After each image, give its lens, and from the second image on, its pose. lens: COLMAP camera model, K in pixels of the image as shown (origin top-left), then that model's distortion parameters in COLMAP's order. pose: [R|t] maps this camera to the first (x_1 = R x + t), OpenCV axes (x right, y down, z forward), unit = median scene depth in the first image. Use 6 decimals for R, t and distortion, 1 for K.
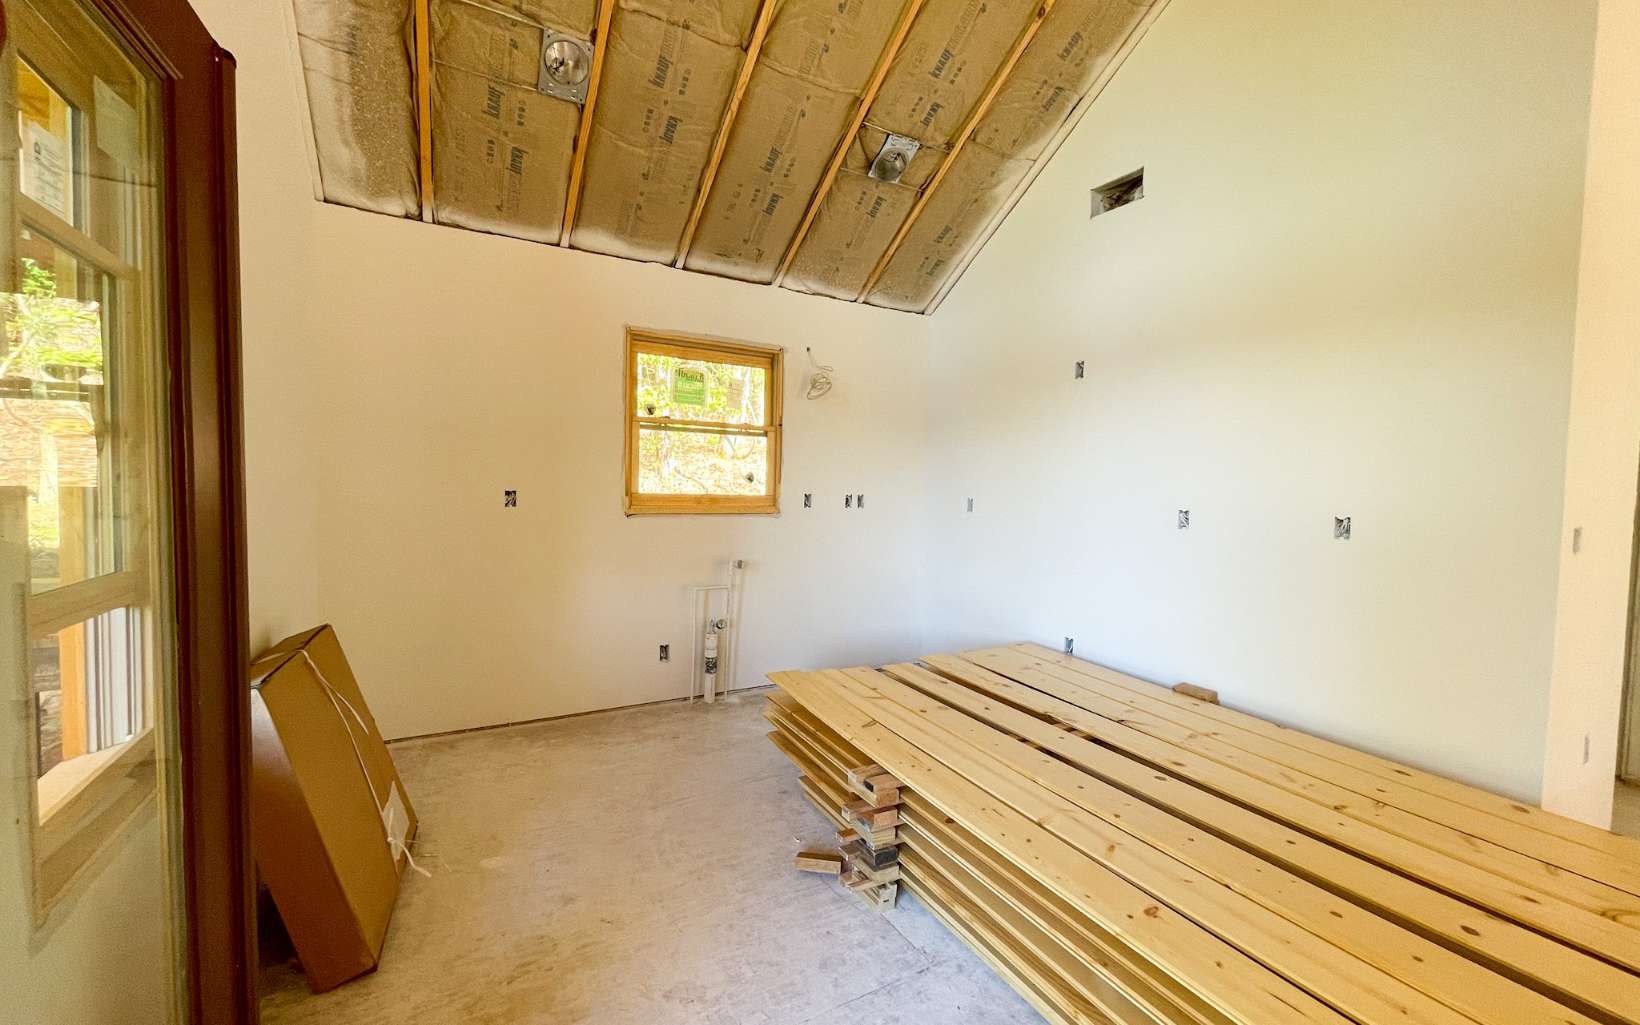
lens RADIAL K [[640.1, 0, 820.0], [0, 640.1, 512.5], [0, 0, 1]] dist [0.000465, 0.000031]
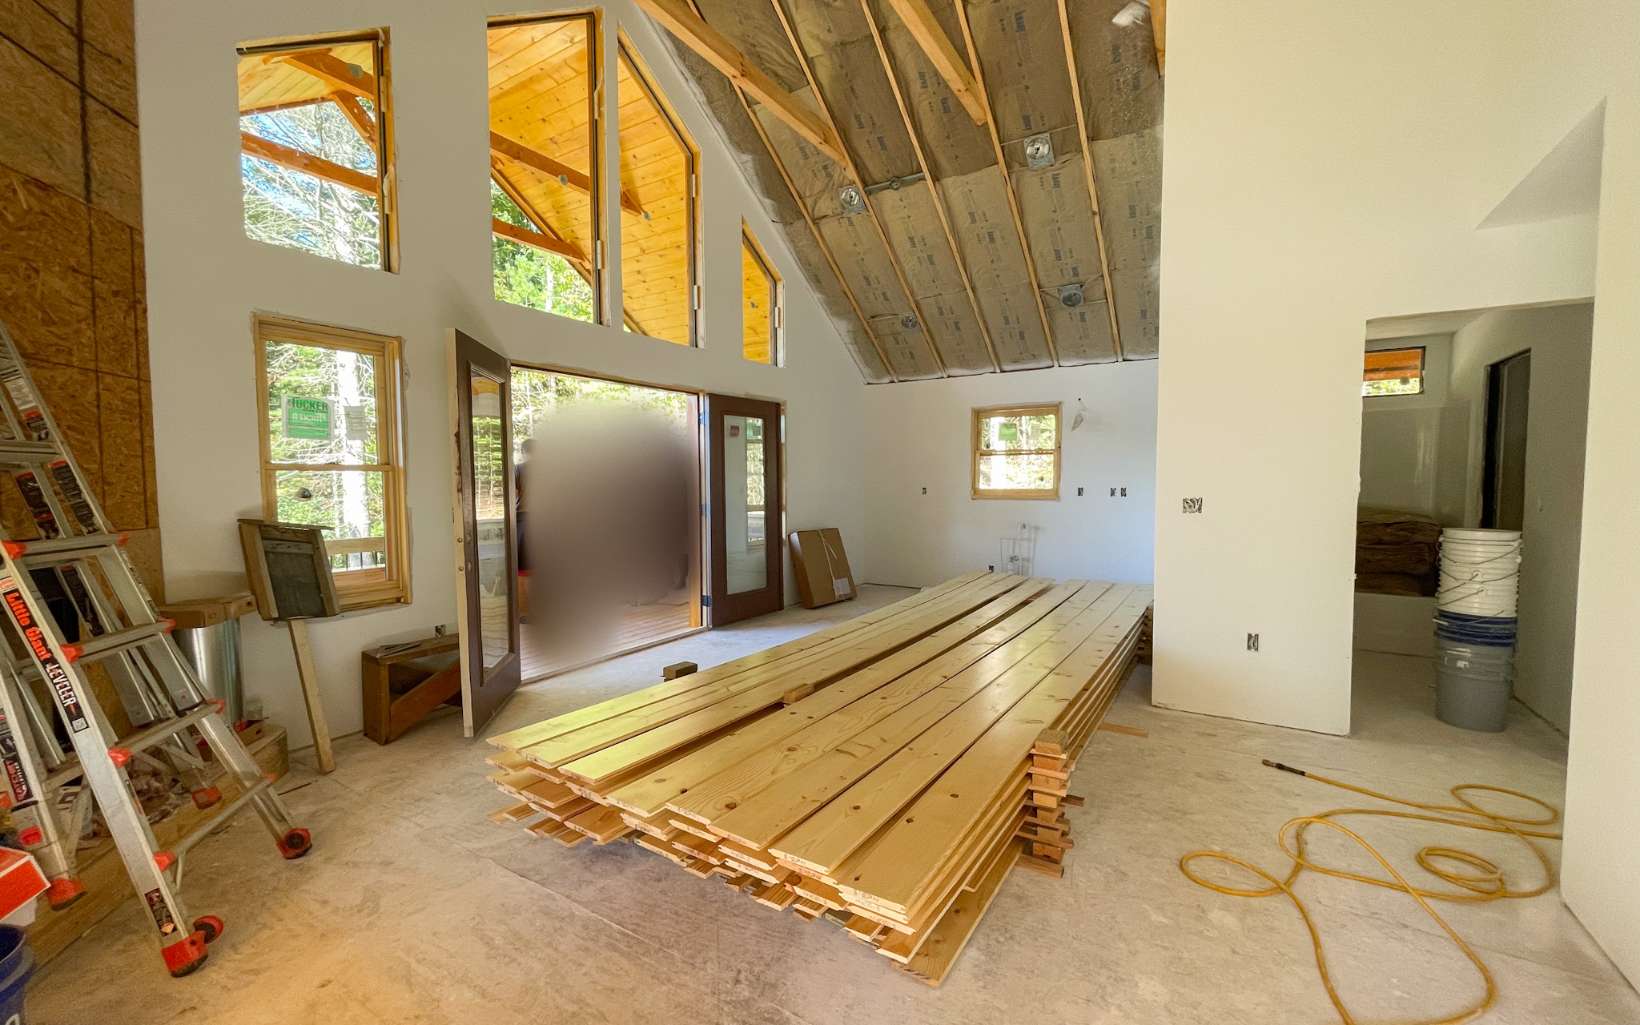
lens RADIAL K [[660.3, 0, 820.0], [0, 660.3, 512.5], [0, 0, 1]] dist [0.001000, 0.000096]
pose [[0.471113, 0.022262, -0.881792, 1.208577], [-0.024108, 0.999633, 0.012357, 0.030397], [0.881743, 0.015436, 0.471477, -0.390666]]
